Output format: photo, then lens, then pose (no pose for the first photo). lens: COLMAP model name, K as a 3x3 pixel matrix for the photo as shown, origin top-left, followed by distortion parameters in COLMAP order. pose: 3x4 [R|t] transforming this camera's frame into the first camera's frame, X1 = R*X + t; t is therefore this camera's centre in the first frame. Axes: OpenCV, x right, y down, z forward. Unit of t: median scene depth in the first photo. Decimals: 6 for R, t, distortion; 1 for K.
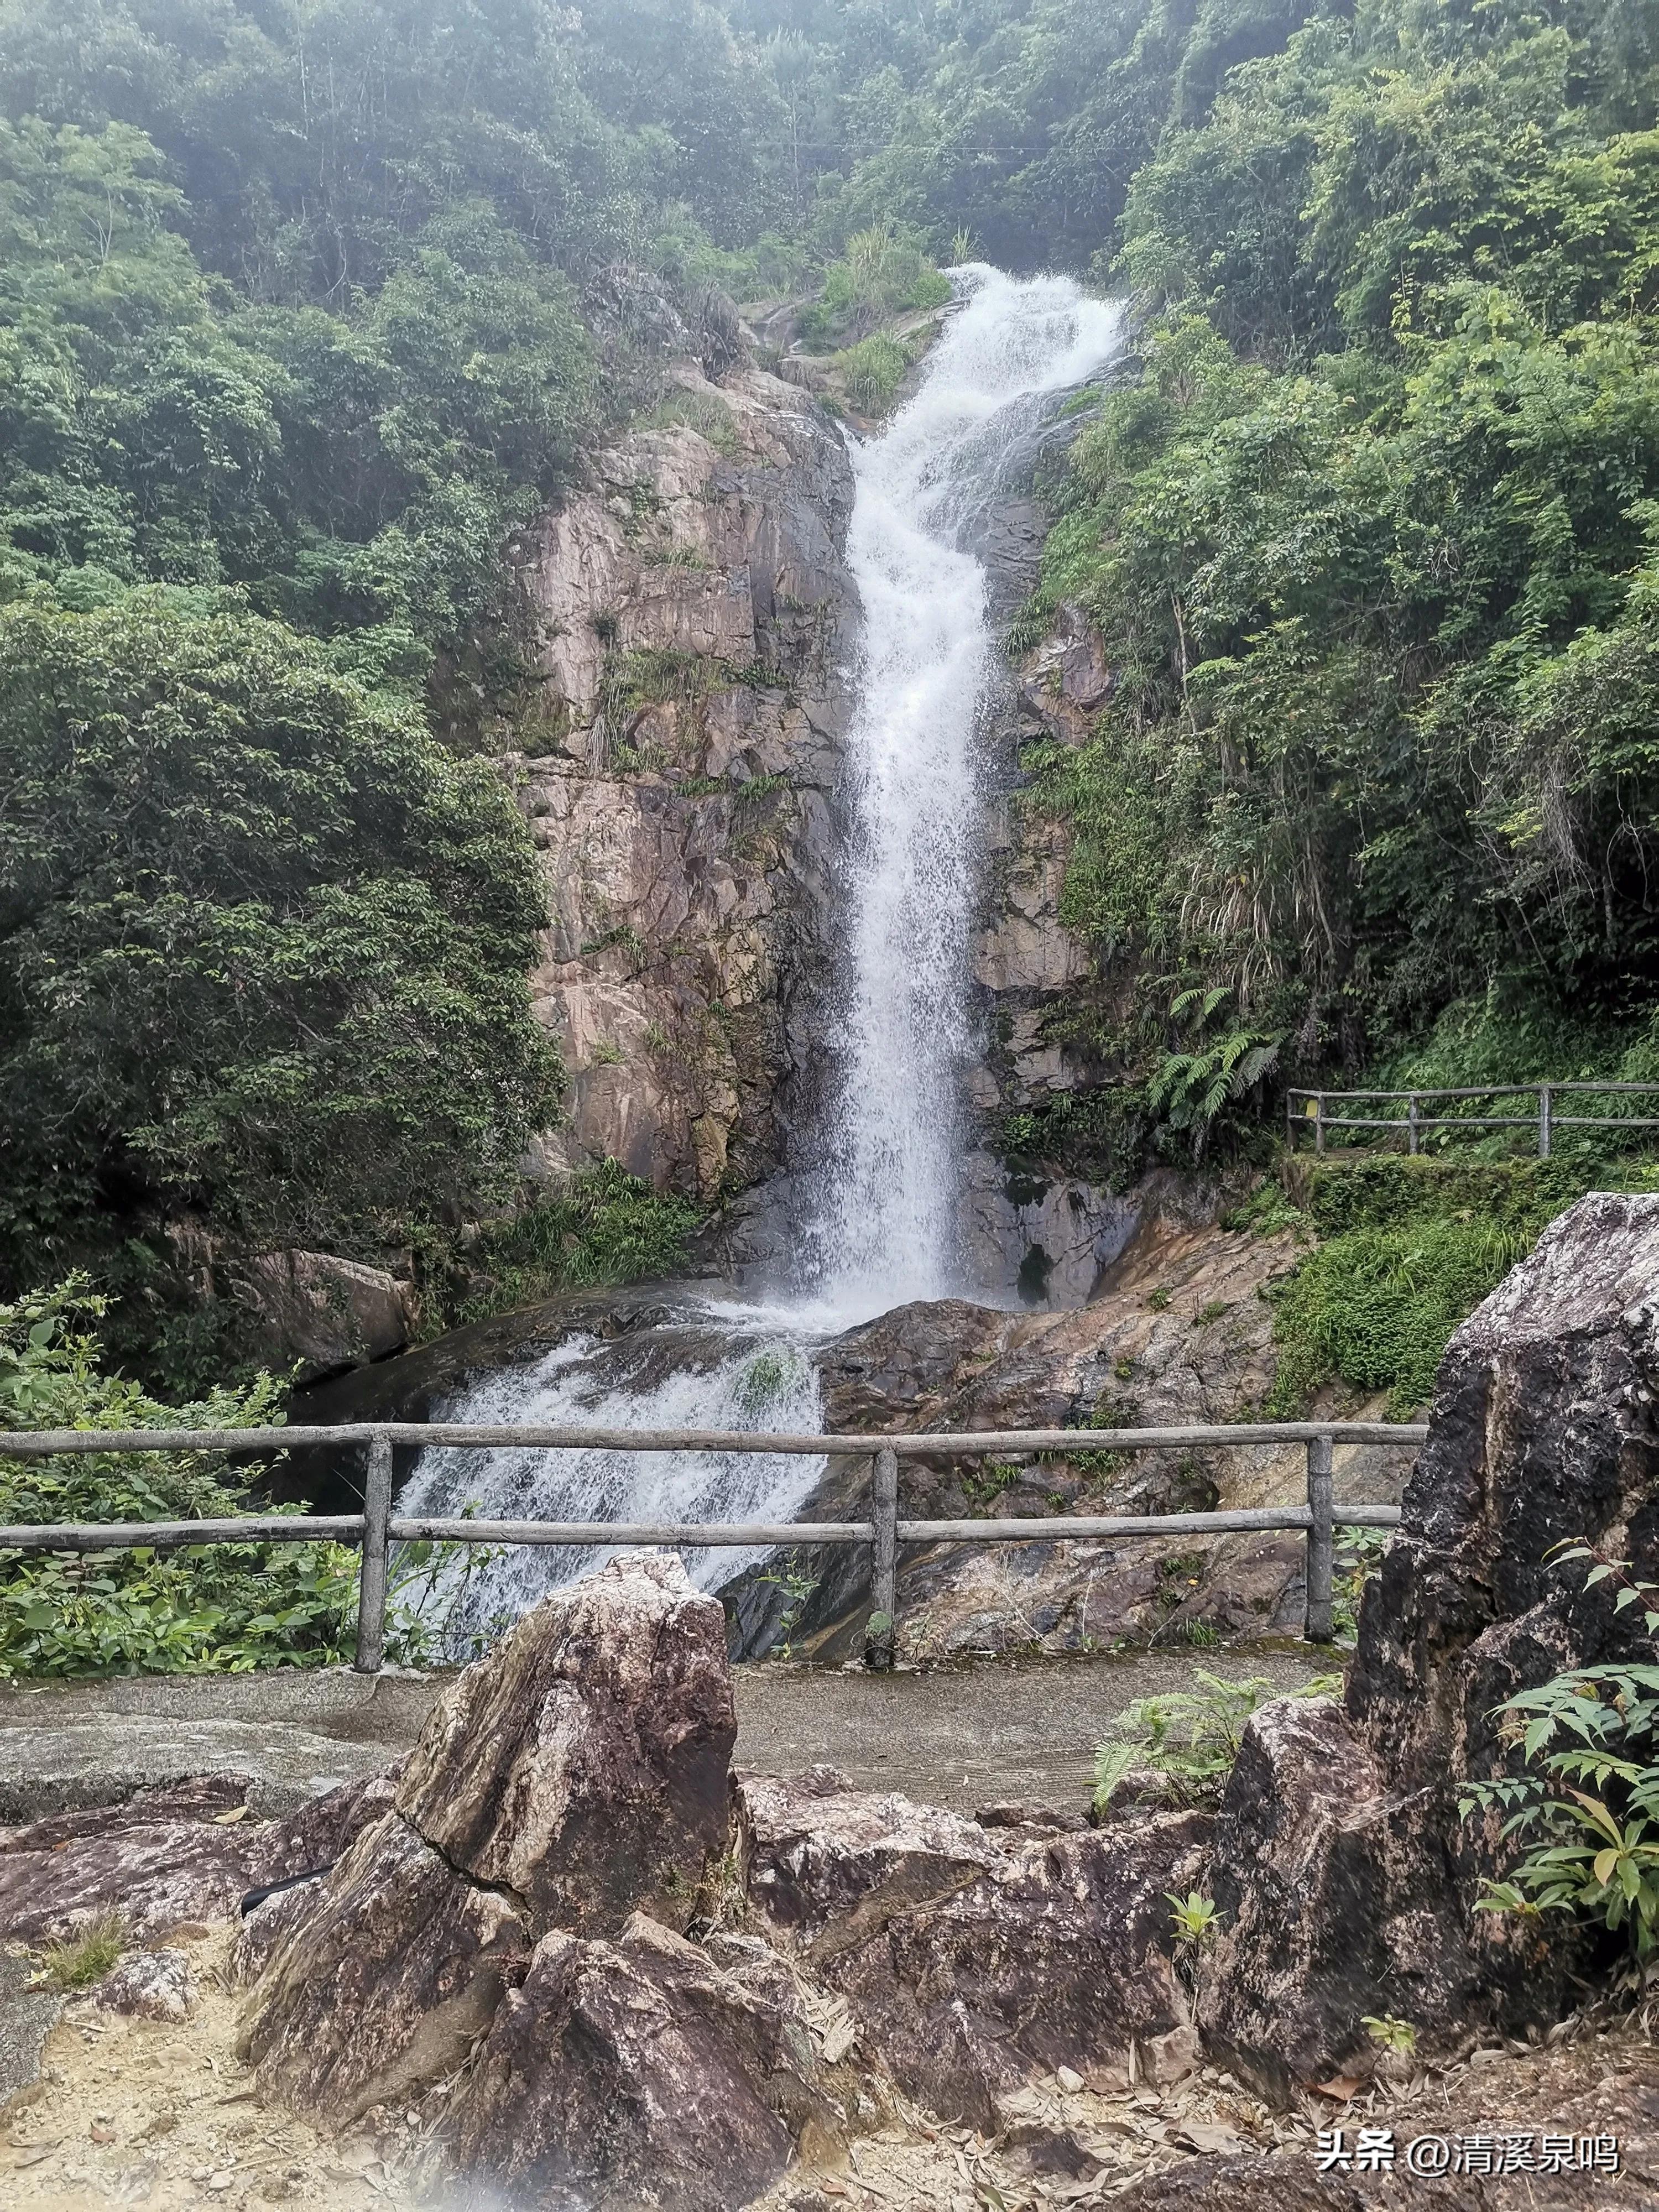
lens RADIAL K [[1585.3, 0, 846.5], [0, 1585.3, 1118.2], [0, 0, 1]] dist [0.071283, -0.055596]
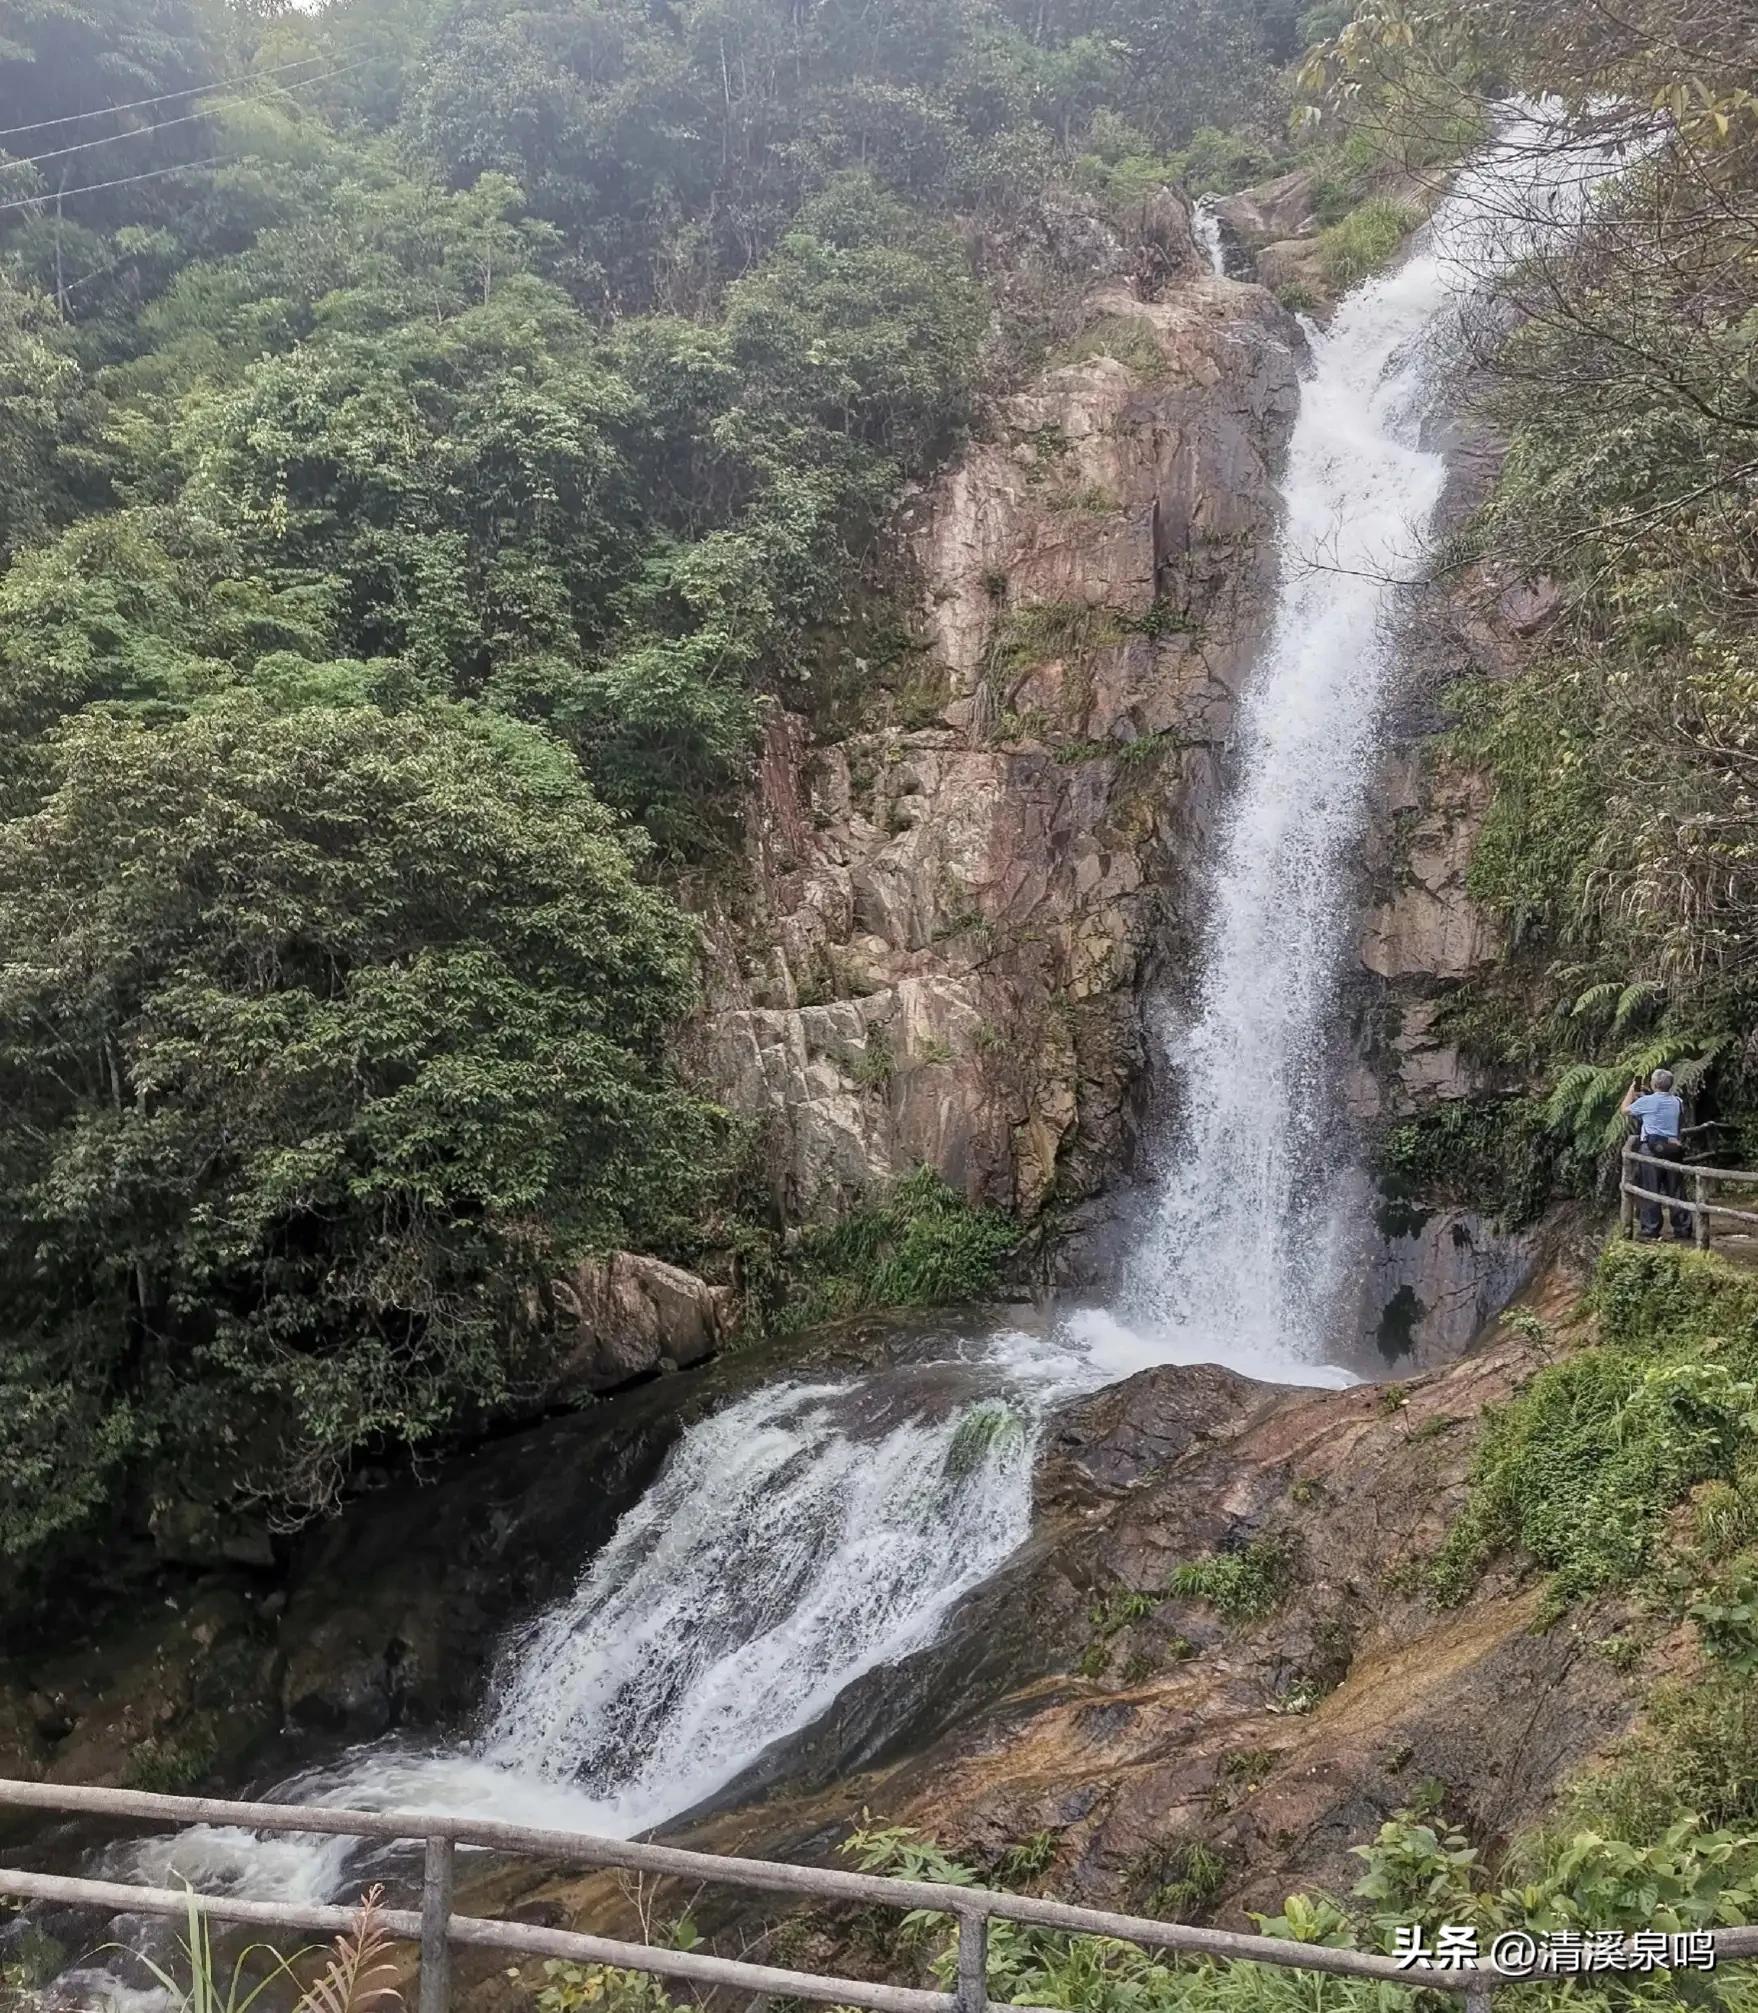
lens RADIAL K [[1702.3, 0, 872.0], [0, 1702.3, 1000.4], [0, 0, 1]] dist [0.072407, -0.011937]
pose [[0.932857, -0.001934, -0.360242, 0.173569], [-0.006244, 0.999749, -0.021537, -0.047788], [0.360193, 0.022340, 0.932610, 0.041466]]
